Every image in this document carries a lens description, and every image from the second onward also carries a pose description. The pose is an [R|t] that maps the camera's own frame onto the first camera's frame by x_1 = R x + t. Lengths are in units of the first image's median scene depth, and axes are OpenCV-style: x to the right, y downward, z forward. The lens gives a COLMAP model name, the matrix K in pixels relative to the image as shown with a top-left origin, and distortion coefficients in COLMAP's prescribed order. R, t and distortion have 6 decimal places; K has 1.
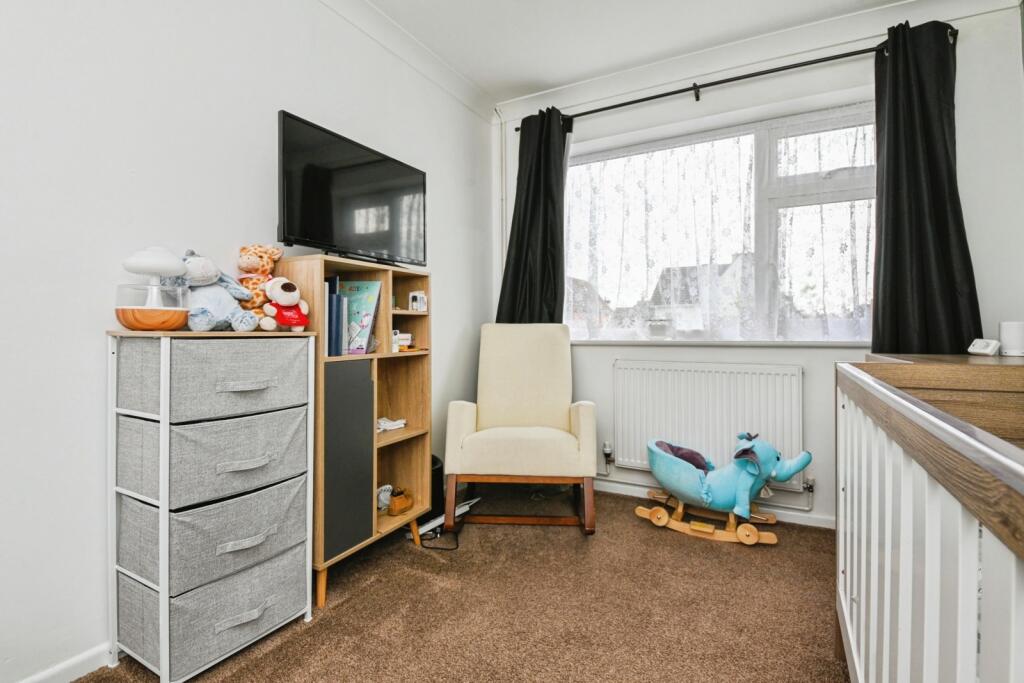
lens RADIAL K [[482.7, 0, 511.2], [0, 482.7, 327.2], [0, 0, 1]] dist [-0.000272, -0.014962]
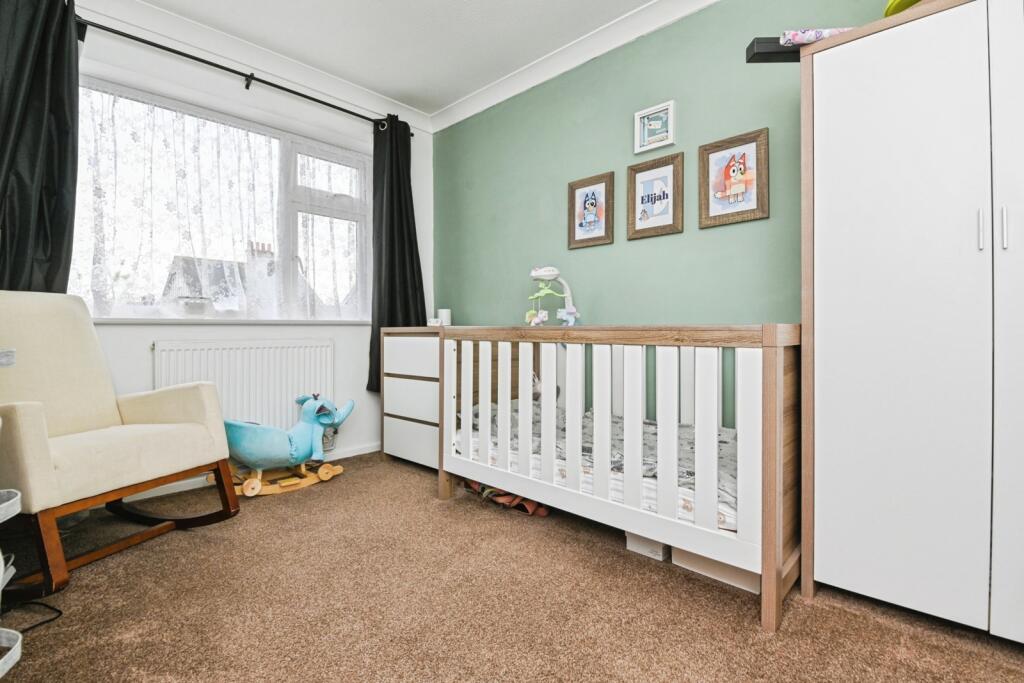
lens RADIAL K [[485.0, 0, 511.2], [0, 485.0, 328.4], [0, 0, 1]] dist [0.050845, -0.034451]
pose [[0.250174, 0.003400, 0.968195, -0.531065], [-0.005379, 0.999983, -0.002122, 0.049231], [-0.968186, -0.004677, 0.250188, 0.188489]]
